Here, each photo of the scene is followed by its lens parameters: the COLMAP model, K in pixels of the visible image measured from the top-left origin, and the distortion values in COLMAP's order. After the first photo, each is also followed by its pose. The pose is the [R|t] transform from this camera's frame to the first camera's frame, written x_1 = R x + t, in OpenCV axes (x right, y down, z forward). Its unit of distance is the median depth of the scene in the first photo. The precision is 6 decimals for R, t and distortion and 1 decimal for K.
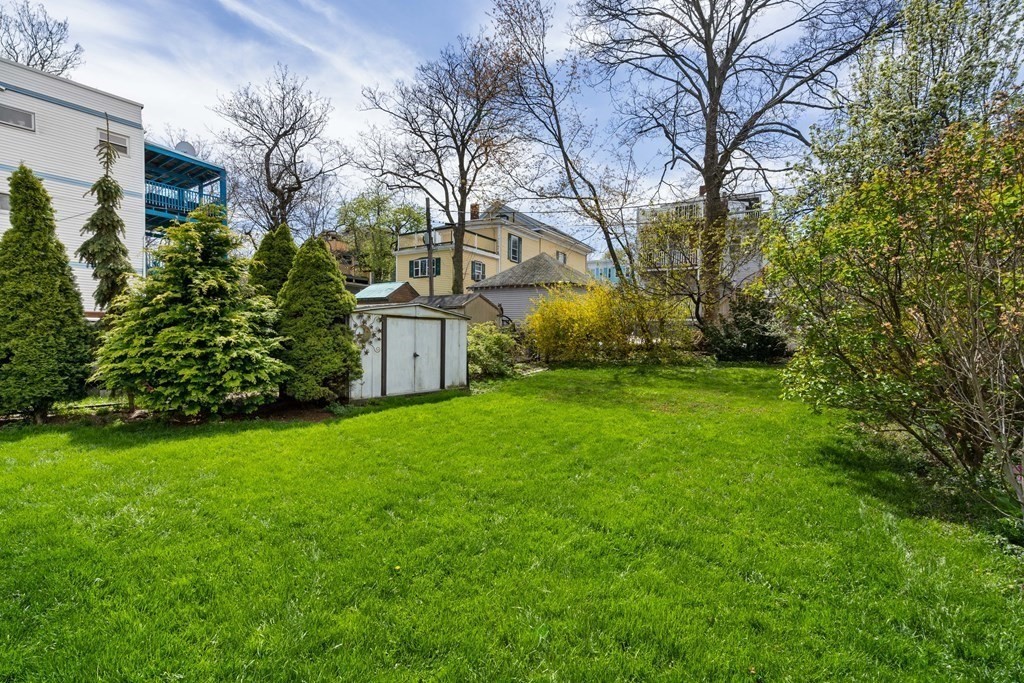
lens RADIAL K [[470.5, 0, 508.4], [0, 470.5, 347.4], [0, 0, 1]] dist [0.002382, 0.000932]
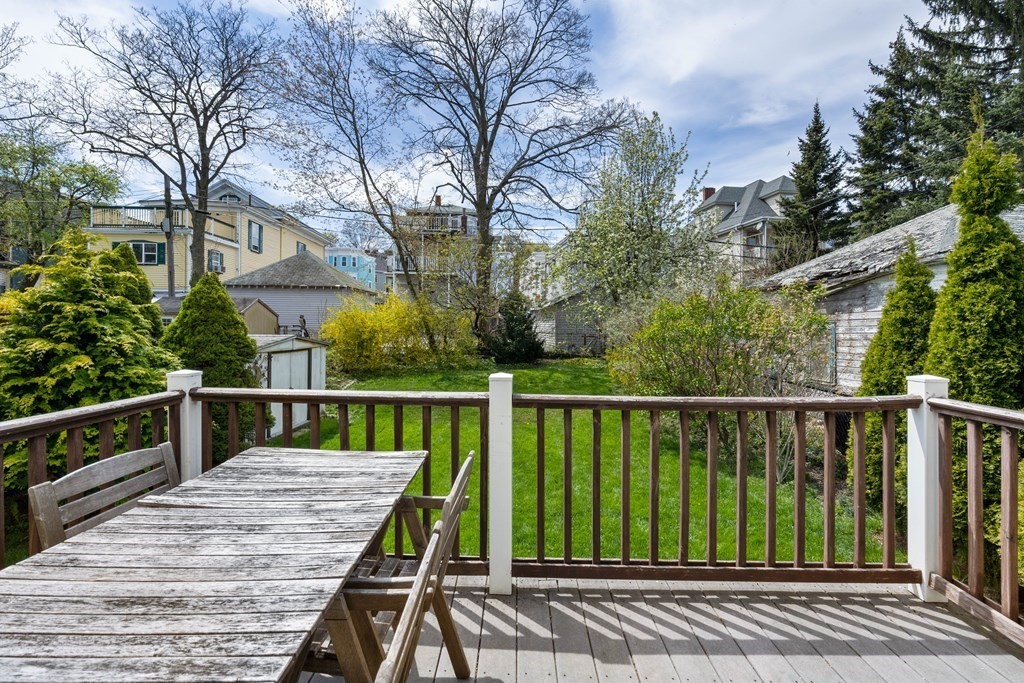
lens RADIAL K [[472.6, 0, 509.6], [0, 472.6, 324.7], [0, 0, 1]] dist [0.000038, 0.000338]
pose [[0.818591, -0.007258, 0.574331, -0.169460], [0.014485, 0.999863, -0.008009, -0.044598], [-0.574194, 0.014875, 0.818584, -0.022371]]
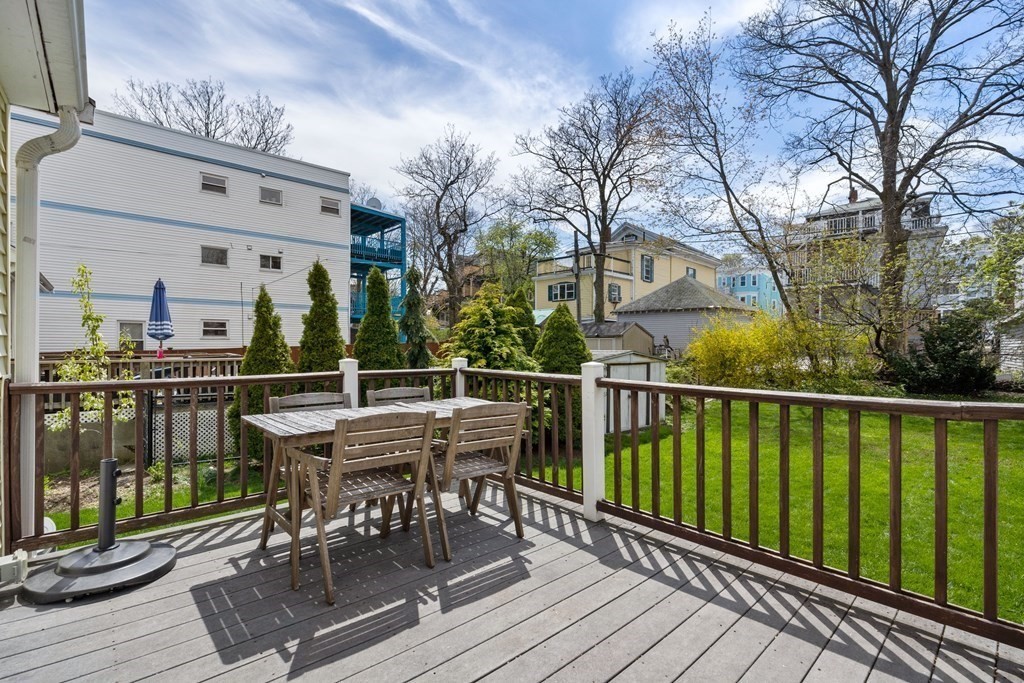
lens RADIAL K [[470.5, 0, 508.4], [0, 470.5, 347.4], [0, 0, 1]] dist [0.002382, 0.000932]
pose [[0.977887, -0.008287, -0.208971, -0.107425], [0.004799, 0.999841, -0.017191, -0.037203], [0.209080, 0.015808, 0.977771, -0.081186]]
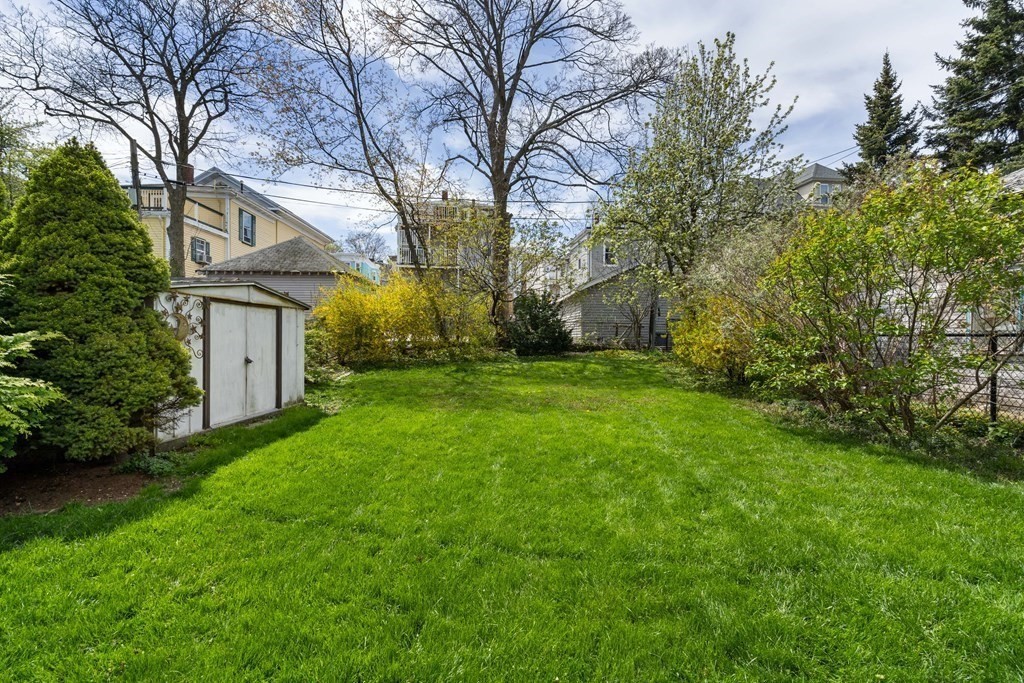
lens RADIAL K [[463.1, 0, 512.0], [0, 463.1, 341.5], [0, 0, 1]] dist [-0.000904, -0.000364]
pose [[0.819118, -0.015097, 0.573427, -0.116422], [0.019771, 0.999803, -0.001920, -0.000759], [-0.573285, 0.012910, 0.819254, 0.112927]]
